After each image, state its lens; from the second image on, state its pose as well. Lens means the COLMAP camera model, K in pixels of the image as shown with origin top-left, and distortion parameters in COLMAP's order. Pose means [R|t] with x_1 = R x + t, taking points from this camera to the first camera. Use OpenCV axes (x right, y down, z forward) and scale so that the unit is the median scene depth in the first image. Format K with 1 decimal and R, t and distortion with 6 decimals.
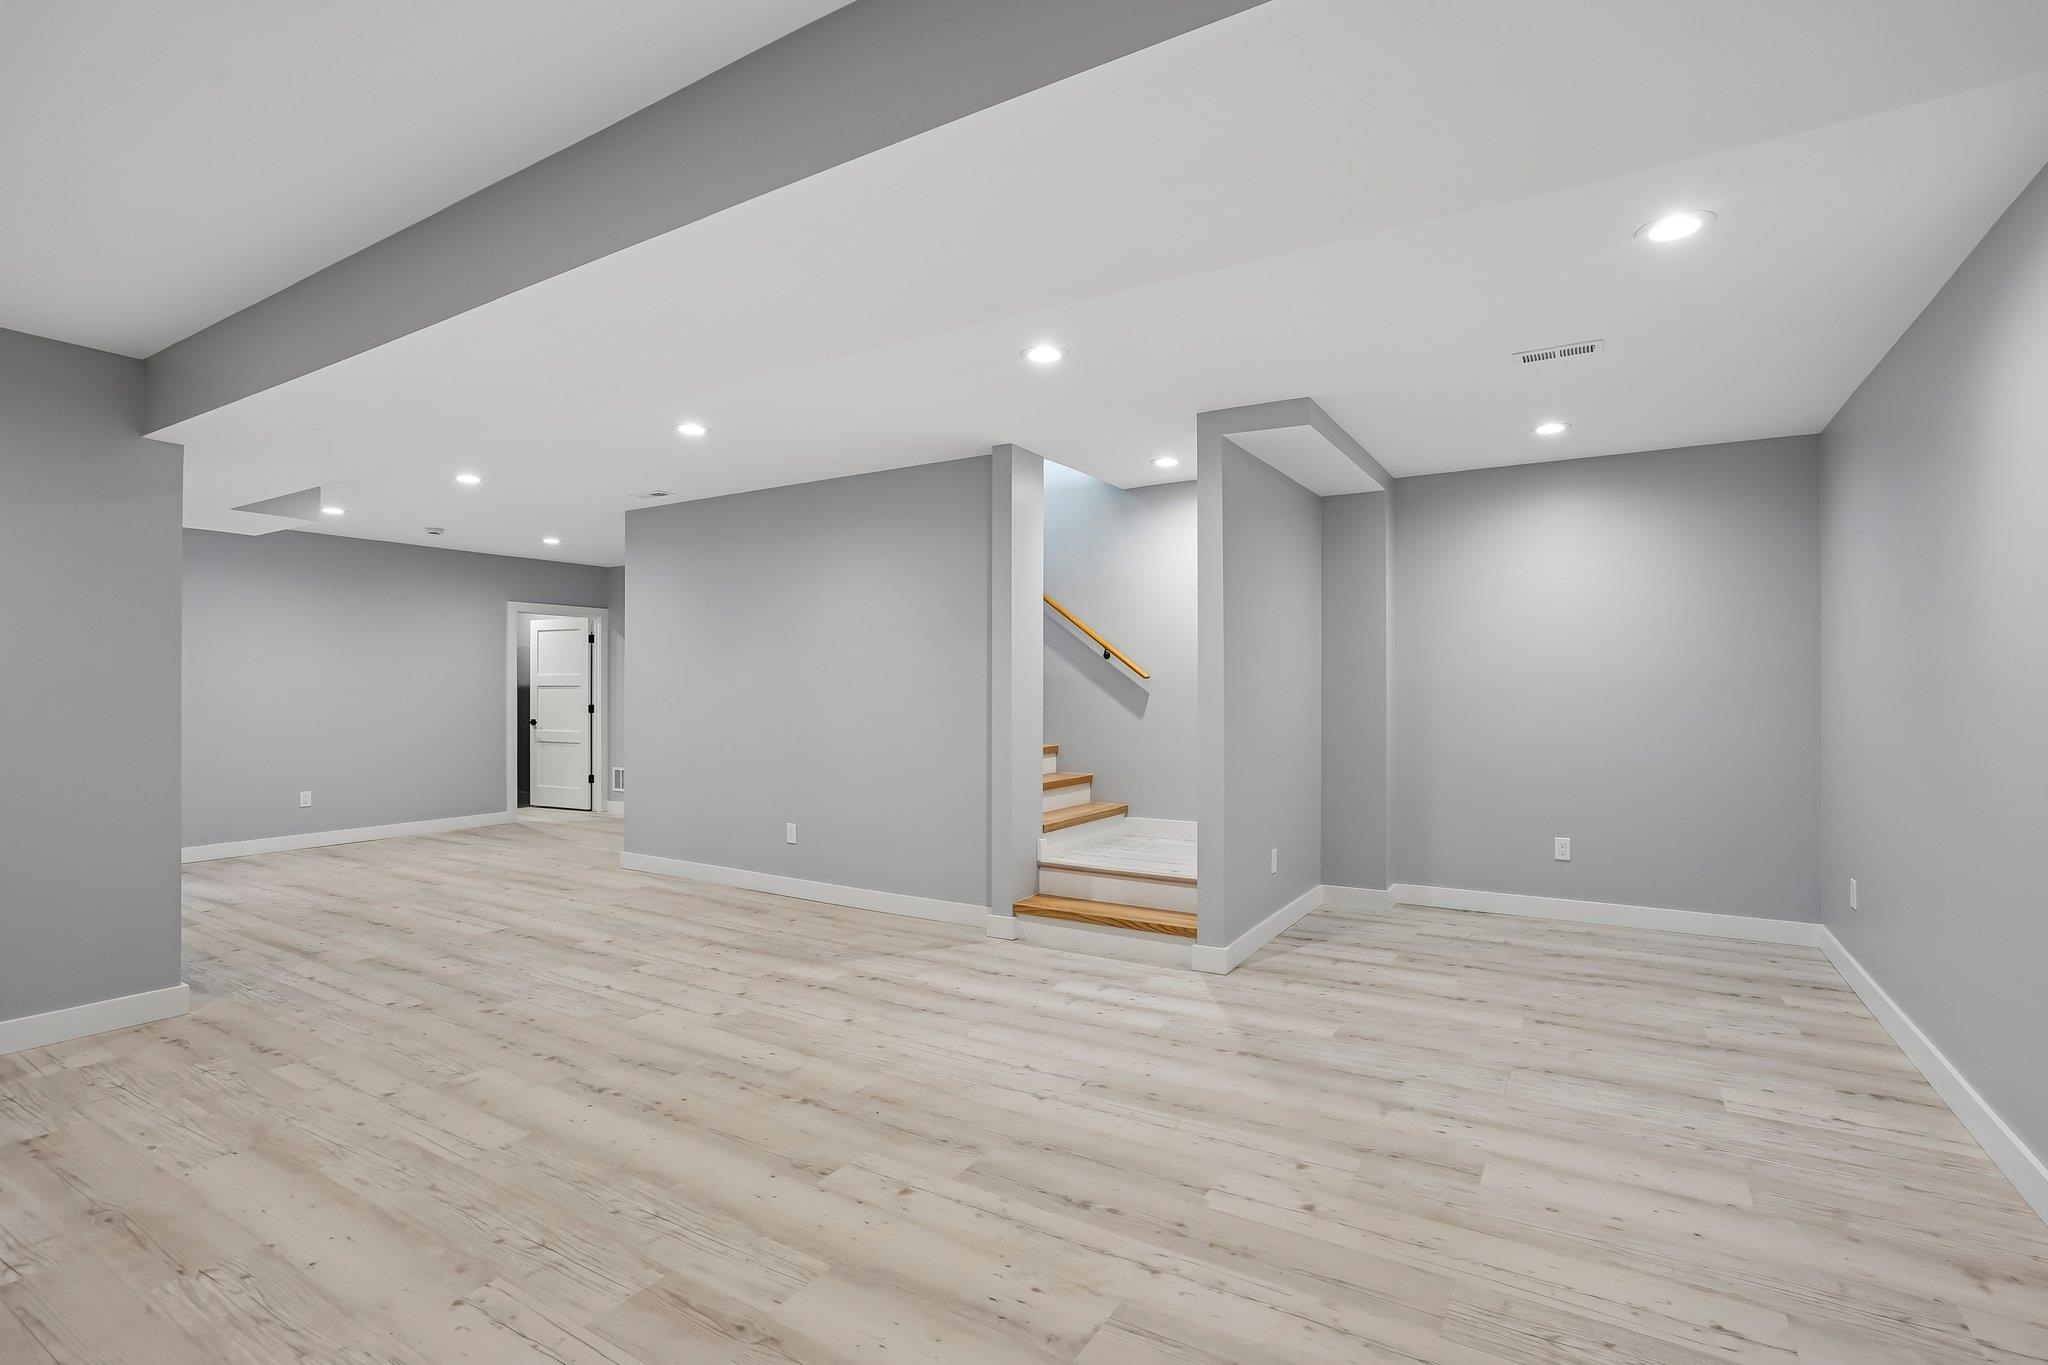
lens RADIAL K [[962.6, 0, 1030.8], [0, 962.6, 679.4], [0, 0, 1]] dist [-0.048271, 0.025343]
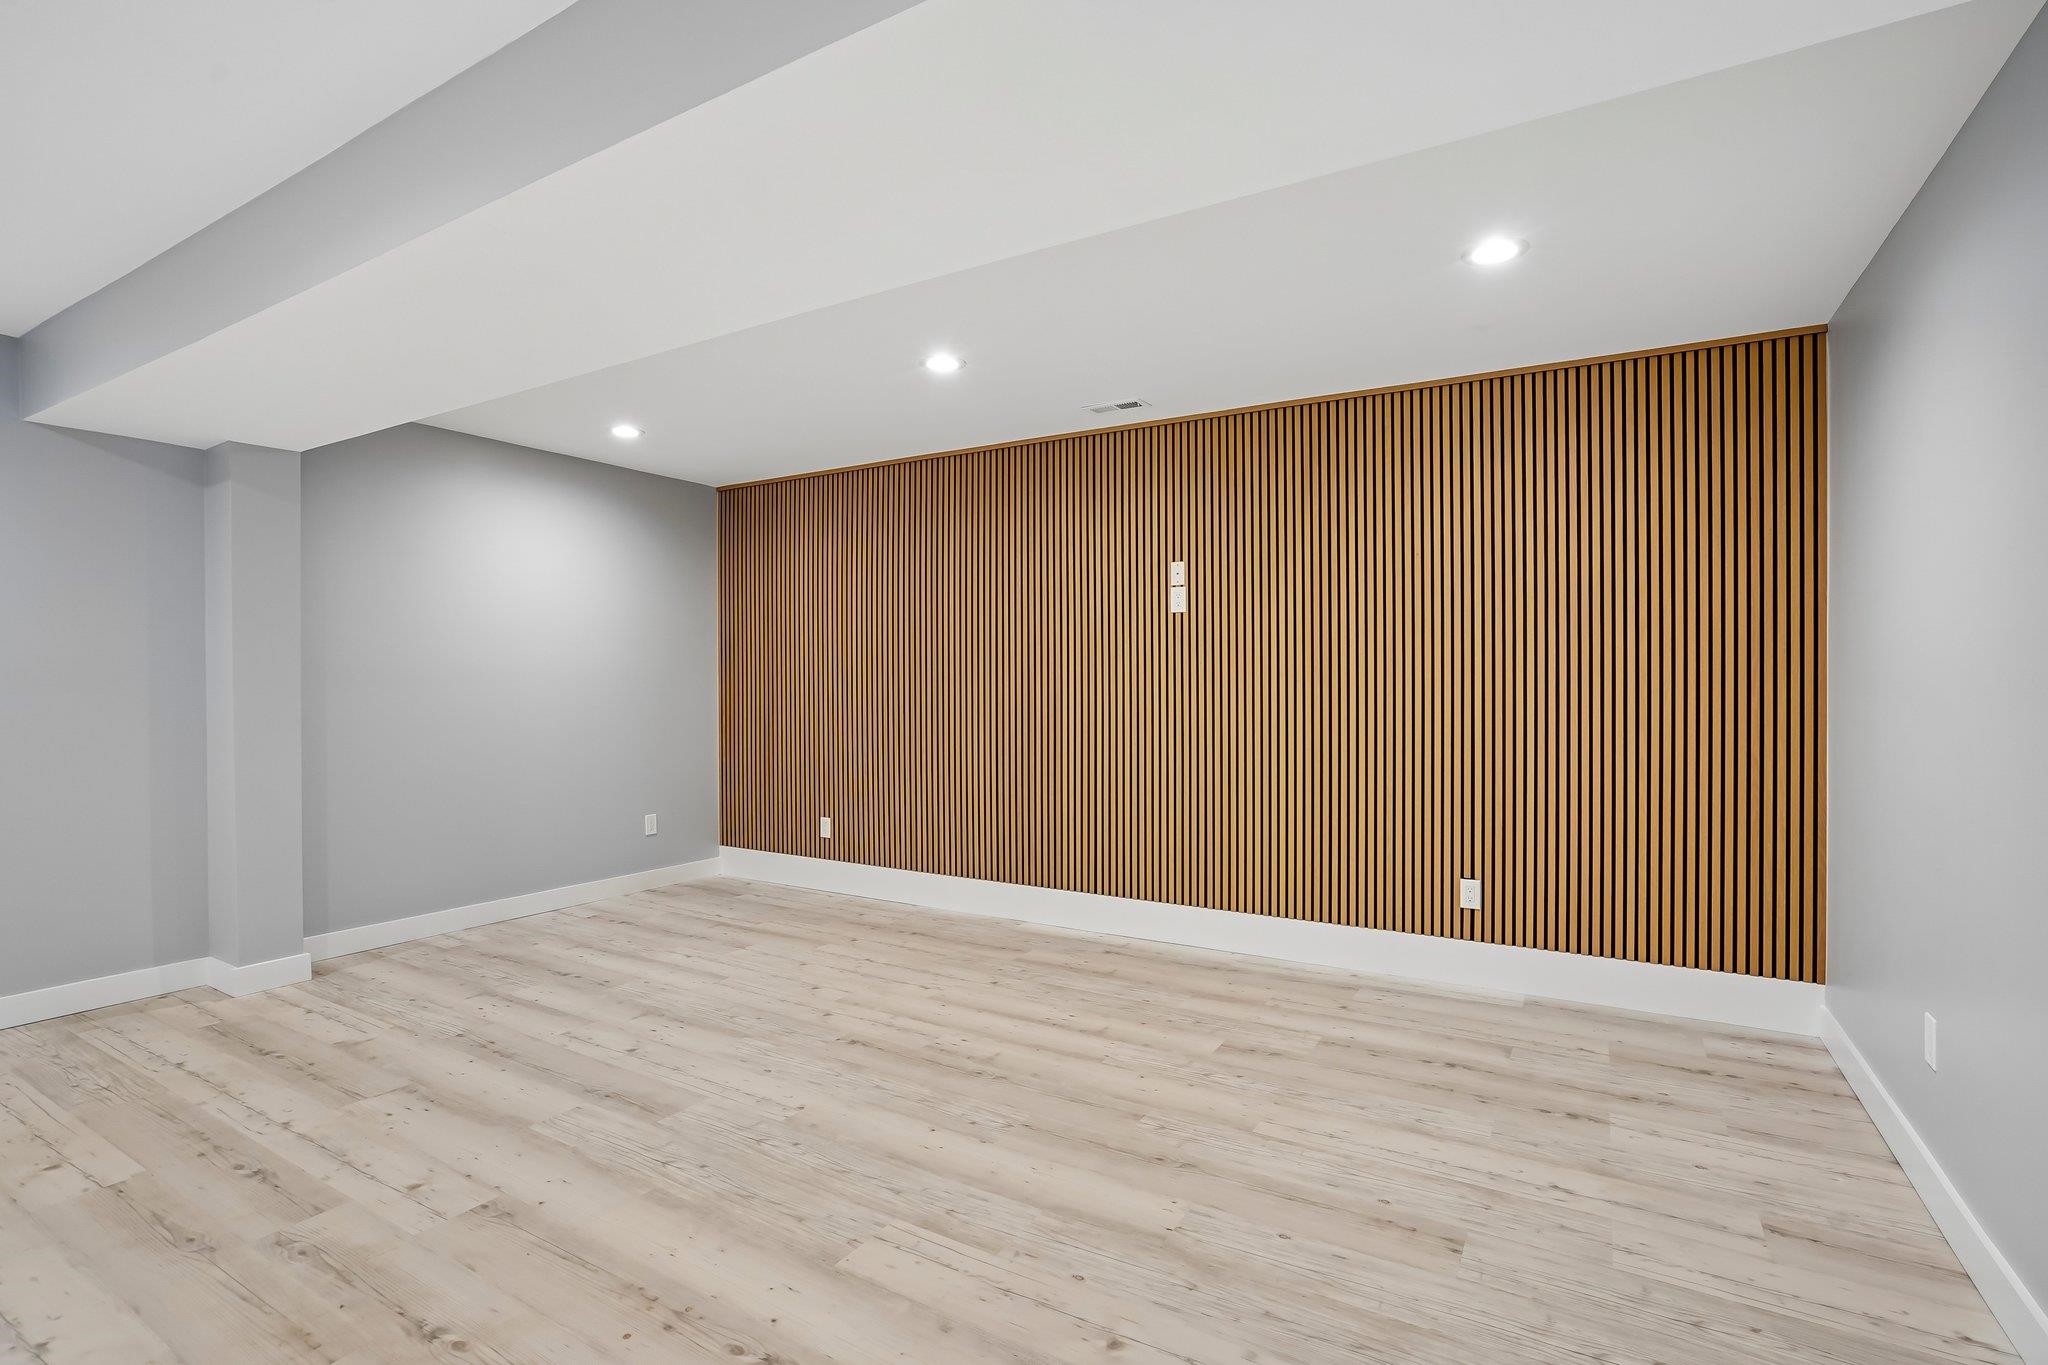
lens RADIAL K [[957.1, 0, 1029.9], [0, 957.1, 682.1], [0, 0, 1]] dist [-0.051265, 0.025217]
pose [[-0.999953, -0.000312, -0.009694, -0.586729], [-0.000230, 0.999964, -0.008463, 0.015737], [0.009696, -0.008461, -0.999917, 1.524056]]
